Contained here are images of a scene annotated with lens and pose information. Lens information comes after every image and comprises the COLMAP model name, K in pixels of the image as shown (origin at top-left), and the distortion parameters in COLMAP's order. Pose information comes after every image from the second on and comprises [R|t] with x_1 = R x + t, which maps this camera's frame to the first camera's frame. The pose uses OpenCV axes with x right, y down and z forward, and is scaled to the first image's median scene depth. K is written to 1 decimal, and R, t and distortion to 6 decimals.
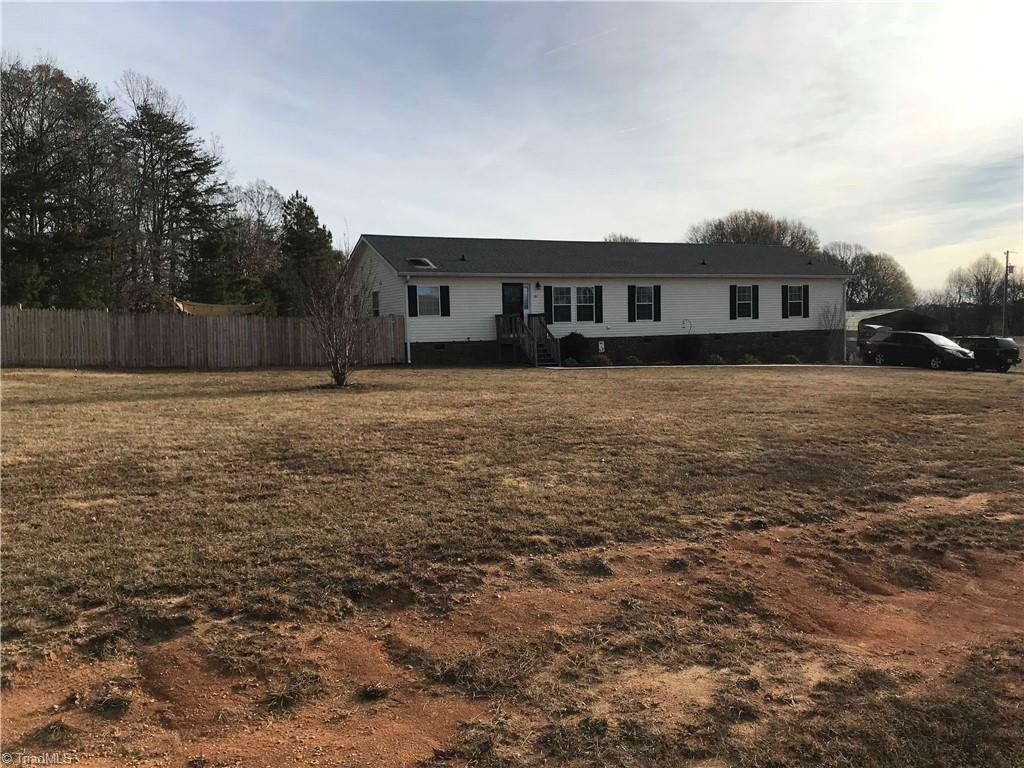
lens RADIAL K [[835.7, 0, 511.1], [0, 835.7, 385.3], [0, 0, 1]] dist [0.058756, -0.001715]
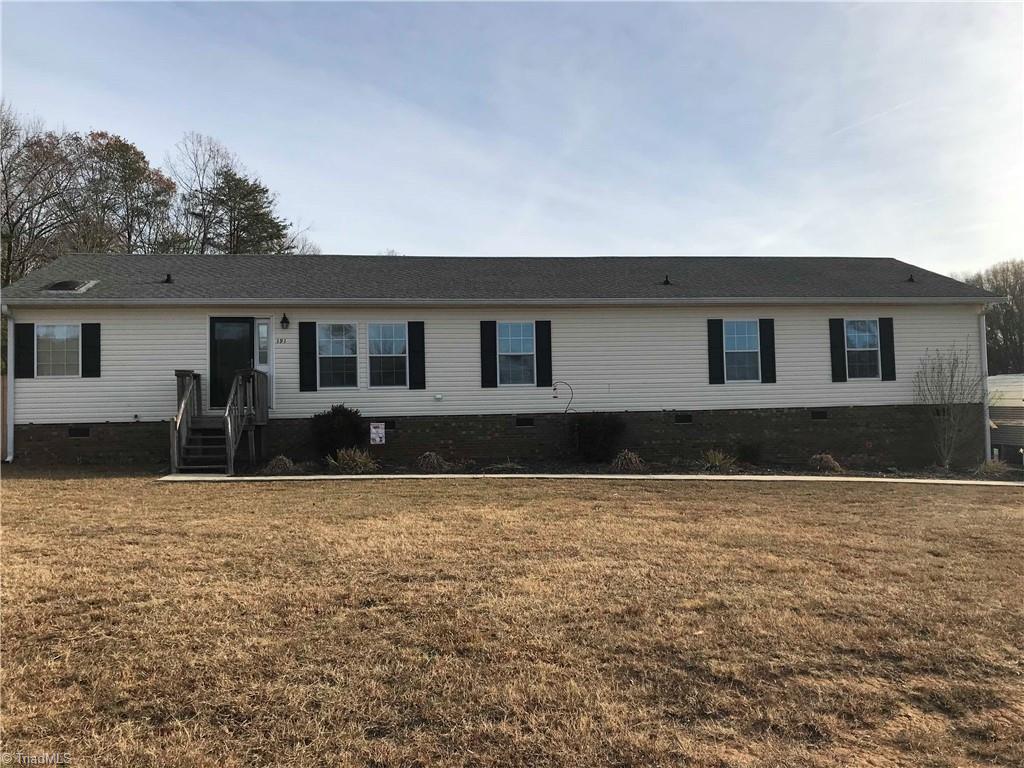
lens RADIAL K [[835.7, 0, 512.5], [0, 835.7, 381.3], [0, 0, 1]] dist [0.058756, -0.001715]
pose [[0.952884, -0.009780, -0.303178, 0.328256], [-0.021004, 0.994954, -0.098110, -0.027977], [0.302608, 0.099856, 0.947870, 0.504154]]
